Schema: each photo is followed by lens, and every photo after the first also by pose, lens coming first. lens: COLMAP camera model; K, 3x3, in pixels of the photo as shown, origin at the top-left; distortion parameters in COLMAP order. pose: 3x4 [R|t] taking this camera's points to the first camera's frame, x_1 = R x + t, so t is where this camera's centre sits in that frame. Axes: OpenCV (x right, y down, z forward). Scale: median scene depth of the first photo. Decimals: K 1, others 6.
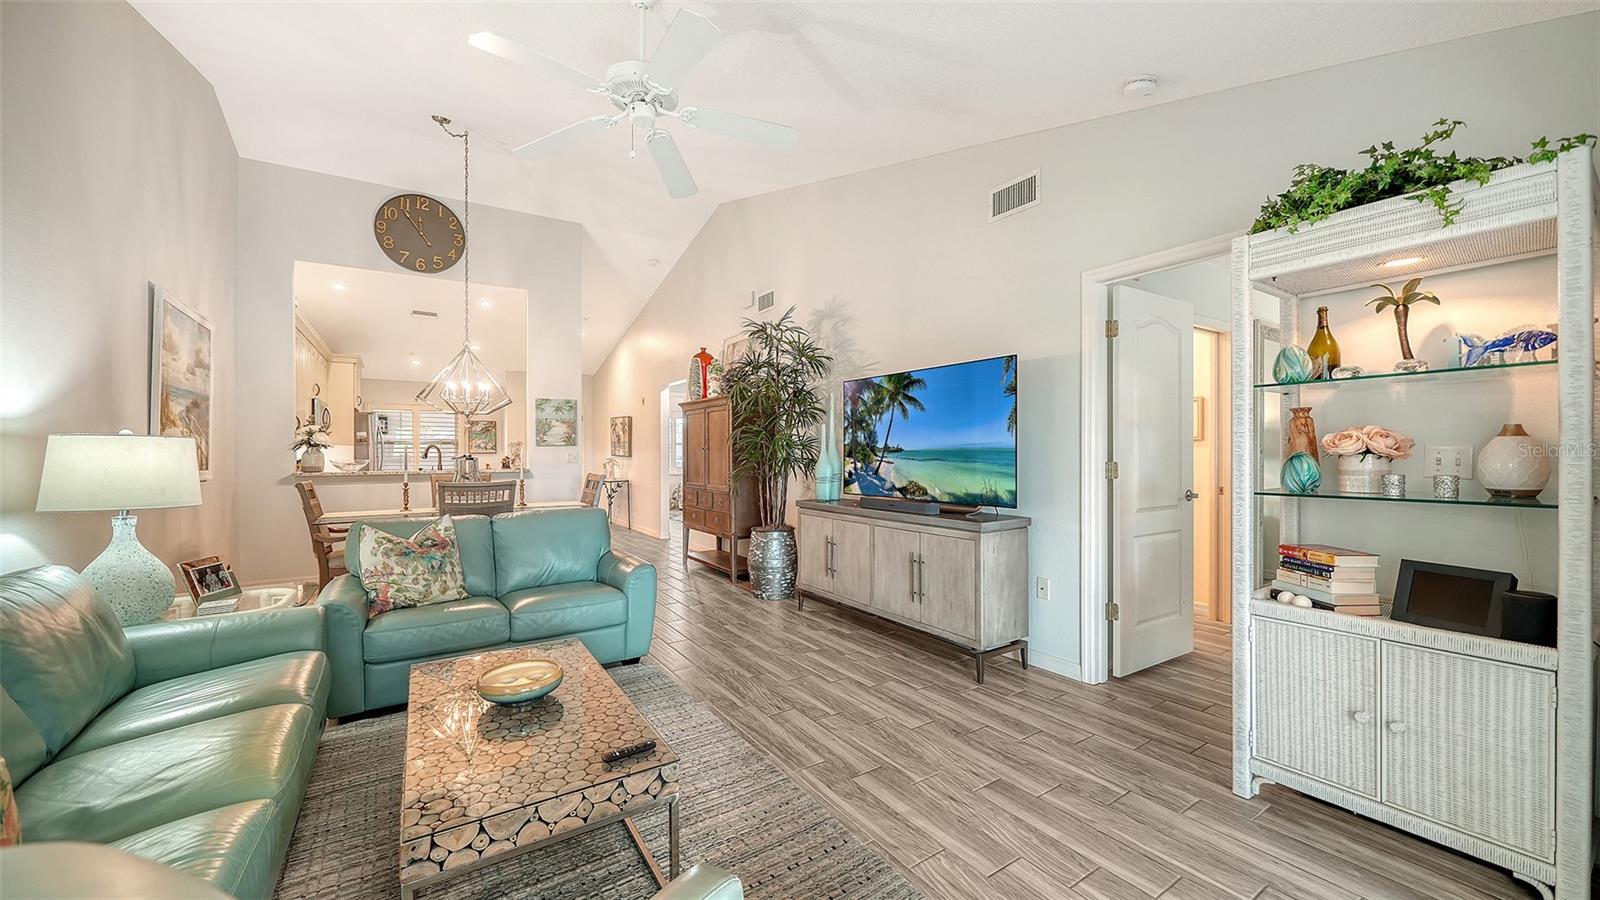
lens RADIAL K [[599.4, 0, 777.8], [0, 599.4, 447.9], [0, 0, 1]] dist [0.003998, -0.002329]
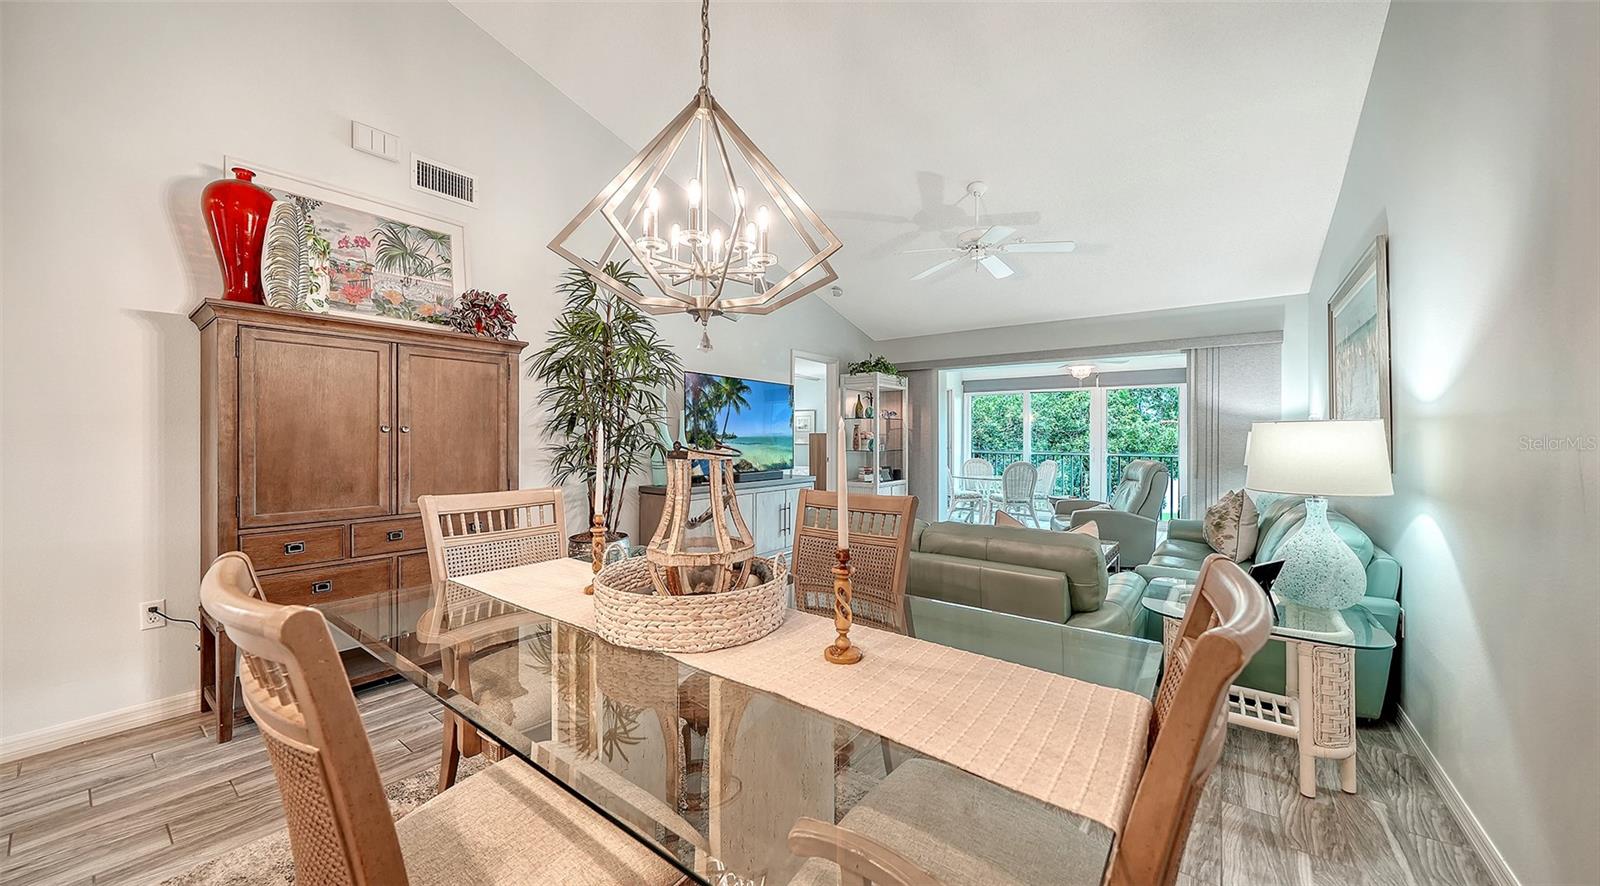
lens RADIAL K [[554.4, 0, 814.9], [0, 554.4, 444.8], [0, 0, 1]] dist [-0.004572, -0.001049]
pose [[-0.372268, -0.005885, 0.928107, -0.939281], [-0.004387, 0.999980, 0.004581, 0.013828], [-0.928115, -0.002366, -0.372286, 1.218928]]
